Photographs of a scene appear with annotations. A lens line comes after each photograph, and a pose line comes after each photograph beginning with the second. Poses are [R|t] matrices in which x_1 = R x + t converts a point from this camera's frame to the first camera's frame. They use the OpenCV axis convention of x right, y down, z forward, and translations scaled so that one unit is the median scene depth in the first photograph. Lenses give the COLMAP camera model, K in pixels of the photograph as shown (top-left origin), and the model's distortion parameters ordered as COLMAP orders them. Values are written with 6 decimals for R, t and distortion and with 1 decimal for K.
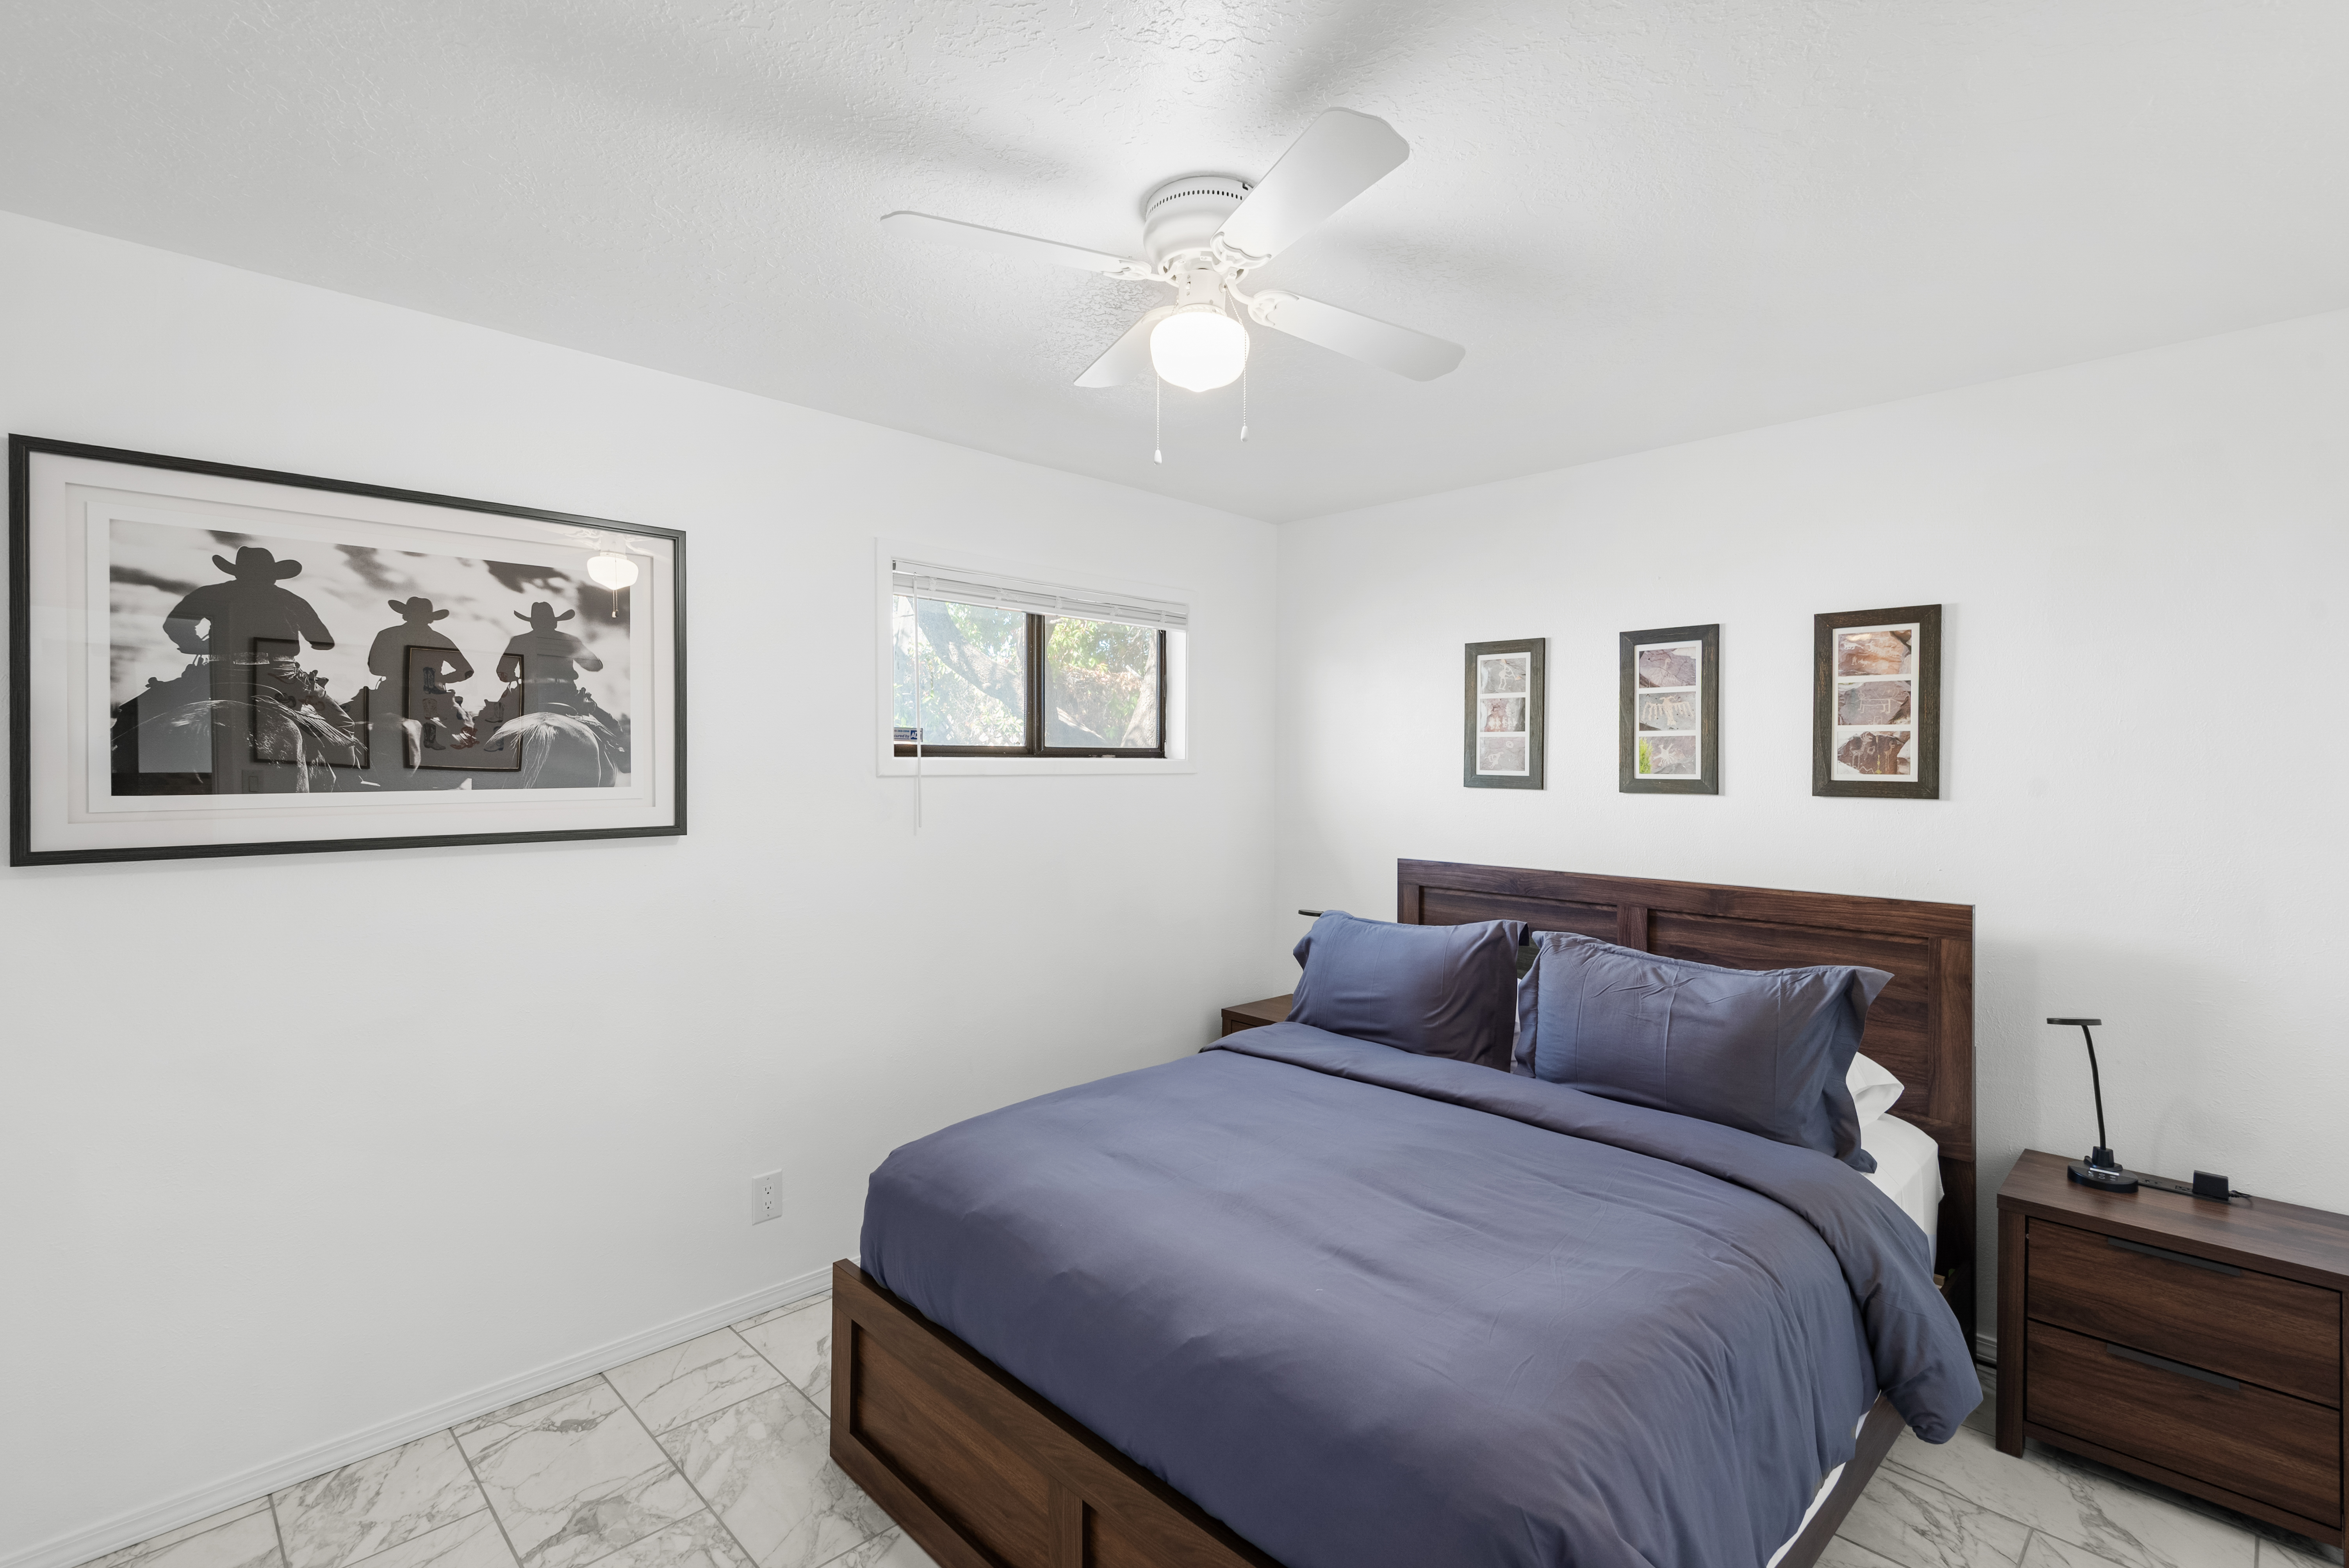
lens RADIAL K [[1071.5, 0, 1174.1], [0, 1071.5, 766.3], [0, 0, 1]] dist [0.012384, -0.005662]
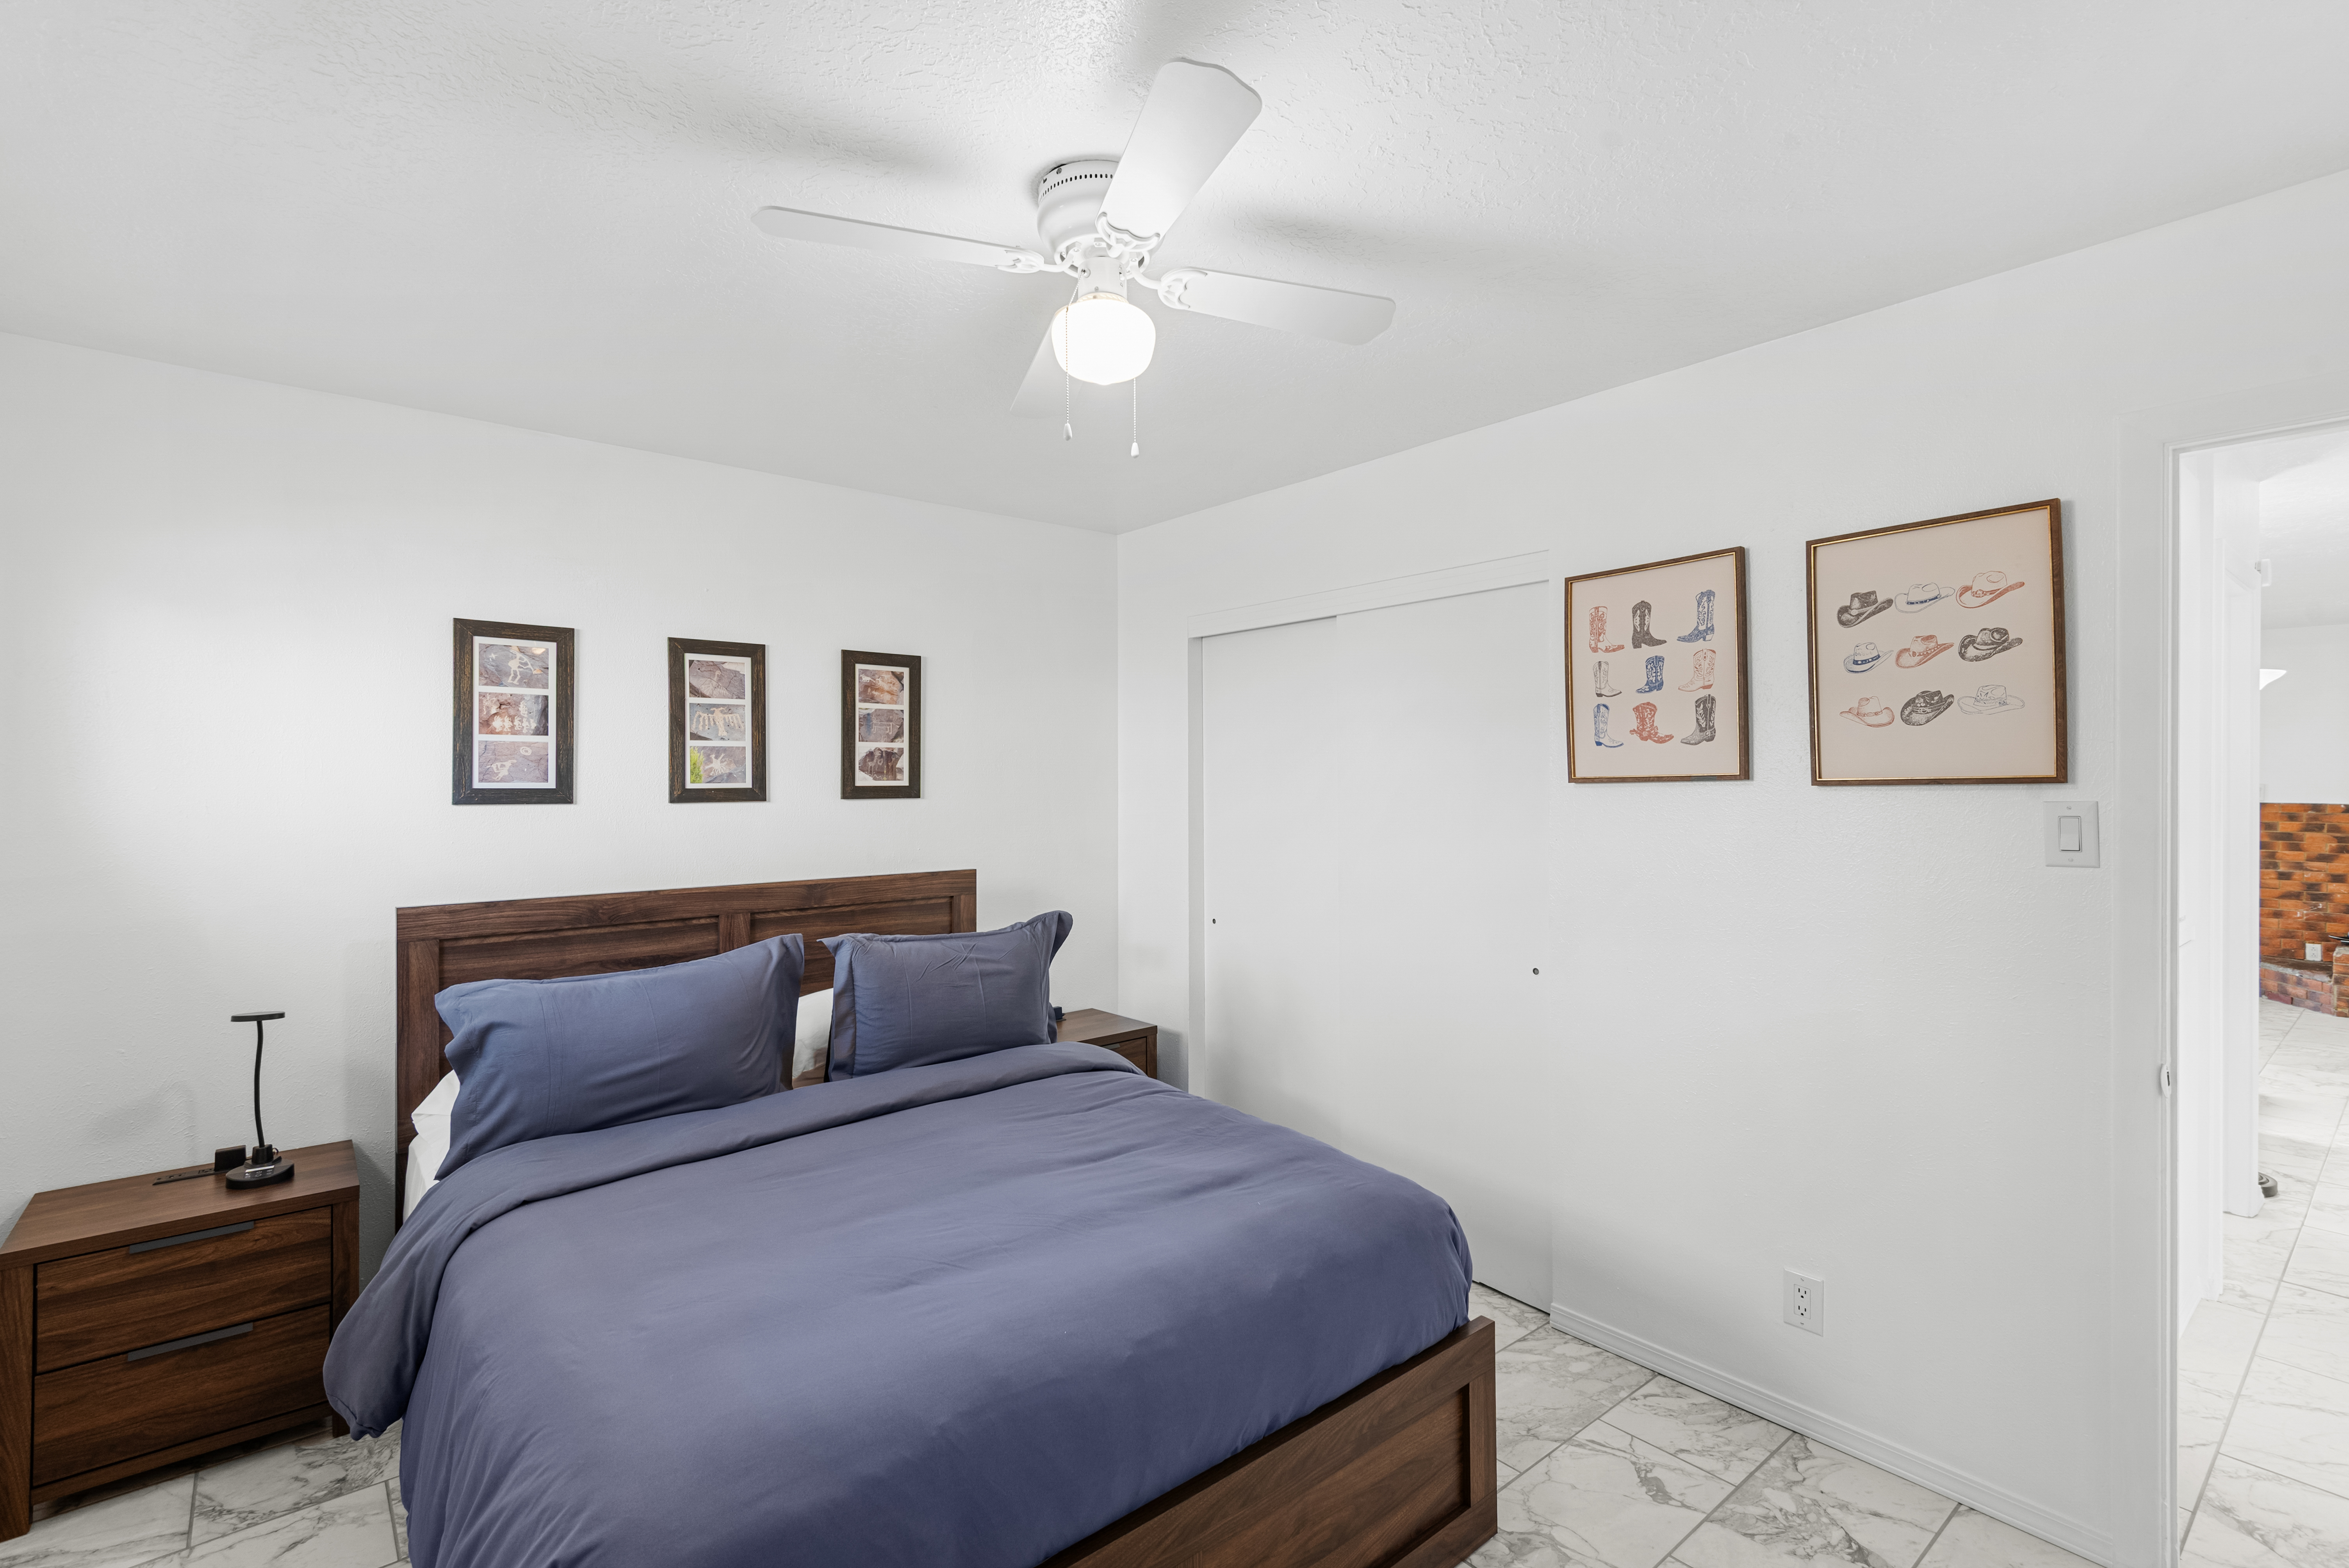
lens RADIAL K [[1071.5, 0, 1167.0], [0, 1071.5, 795.0], [0, 0, 1]] dist [0.012384, -0.005662]
pose [[0.070188, -0.027060, 0.997167, -0.548059], [0.003007, 0.999633, 0.026915, -0.007998], [-0.997529, 0.001110, 0.070244, 0.510609]]
